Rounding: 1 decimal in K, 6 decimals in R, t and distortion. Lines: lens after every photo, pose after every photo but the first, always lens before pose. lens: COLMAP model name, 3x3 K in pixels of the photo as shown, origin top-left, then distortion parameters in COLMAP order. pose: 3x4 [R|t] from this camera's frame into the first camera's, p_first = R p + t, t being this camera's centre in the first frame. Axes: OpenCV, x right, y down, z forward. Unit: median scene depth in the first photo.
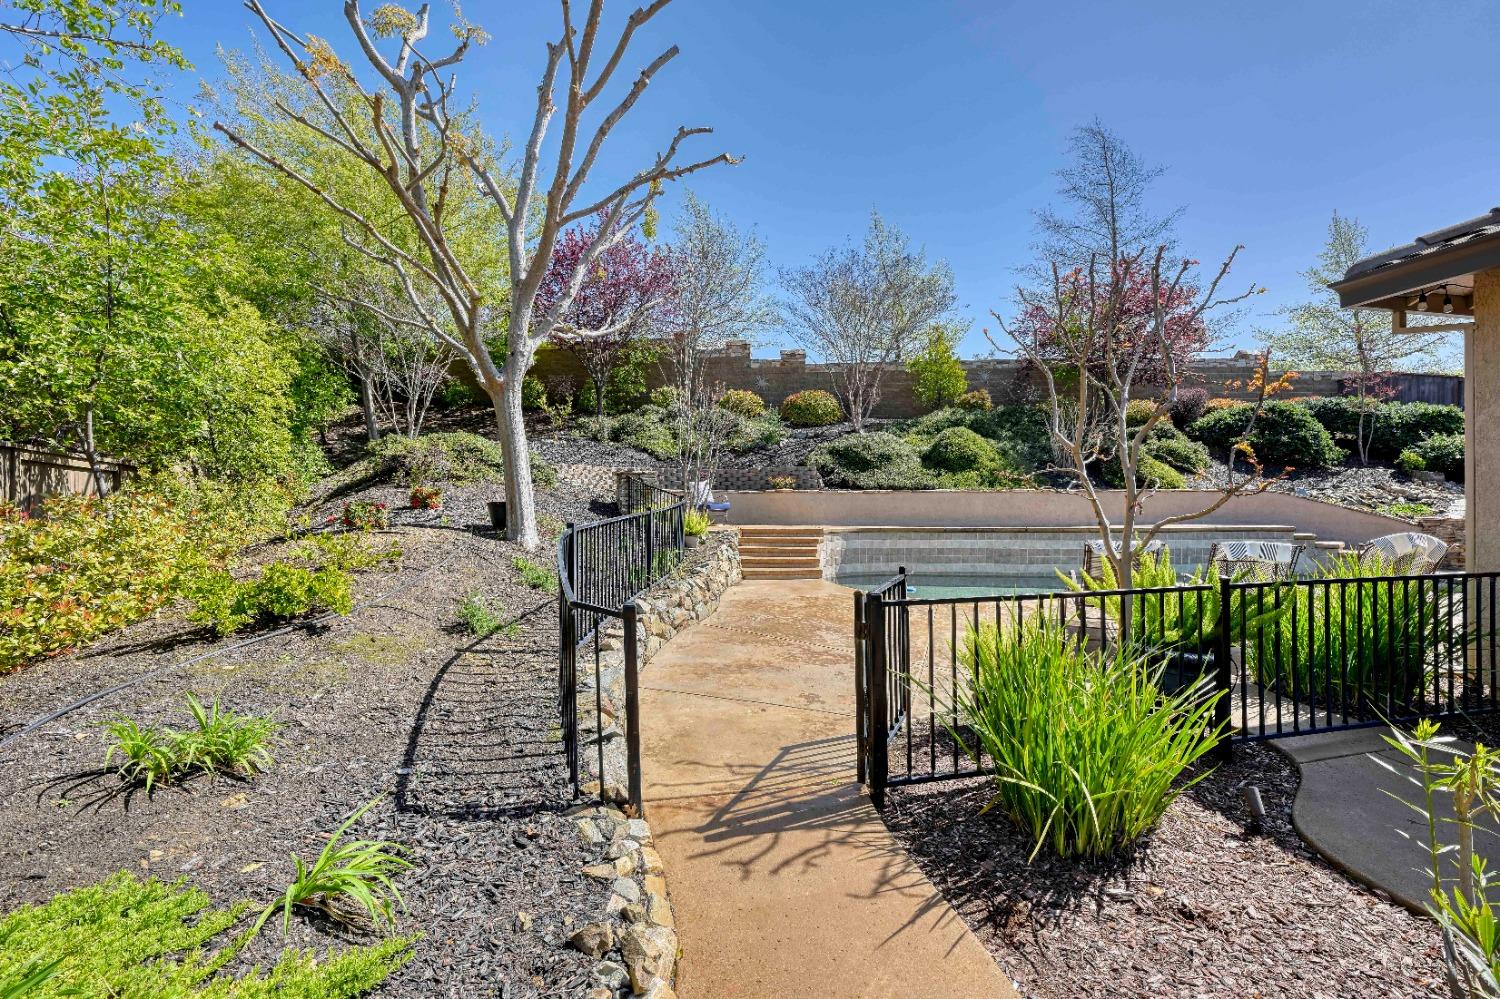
lens RADIAL K [[581.1, 0, 750.0], [0, 581.1, 499.5], [0, 0, 1]] dist [-0.000203, 0.000014]
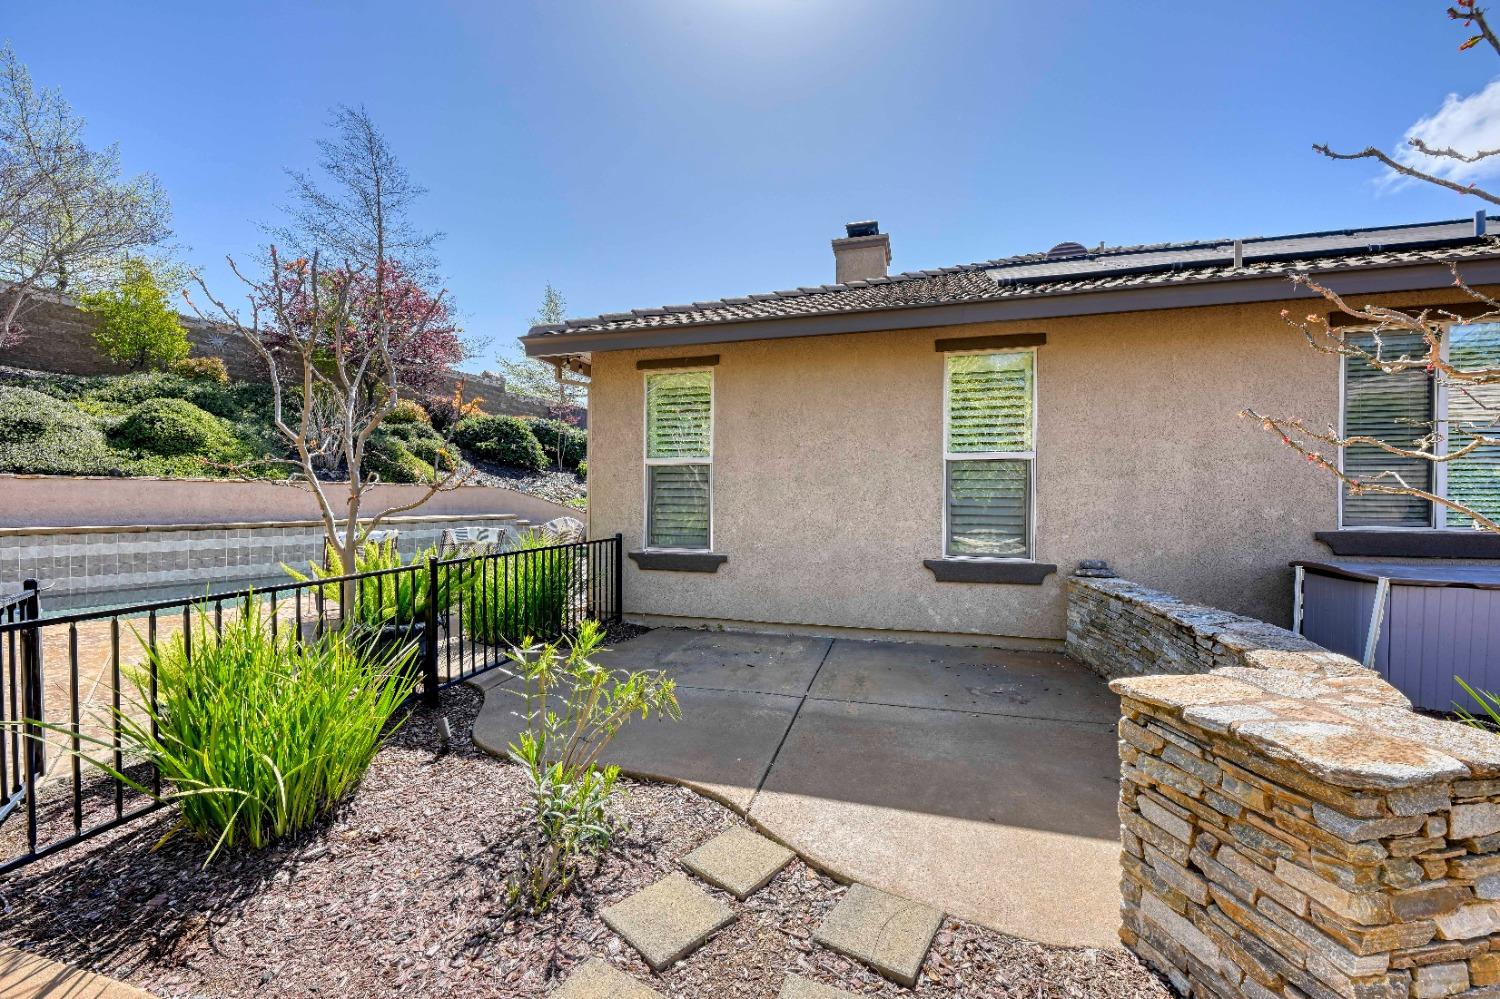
lens RADIAL K [[592.0, 0, 749.2], [0, 592.0, 504.4], [0, 0, 1]] dist [-0.000692, 0.000273]
pose [[0.466665, -0.004919, 0.884420, 0.022862], [-0.012292, 0.999852, 0.012047, -0.000238], [-0.884349, -0.016493, 0.466536, -0.149260]]
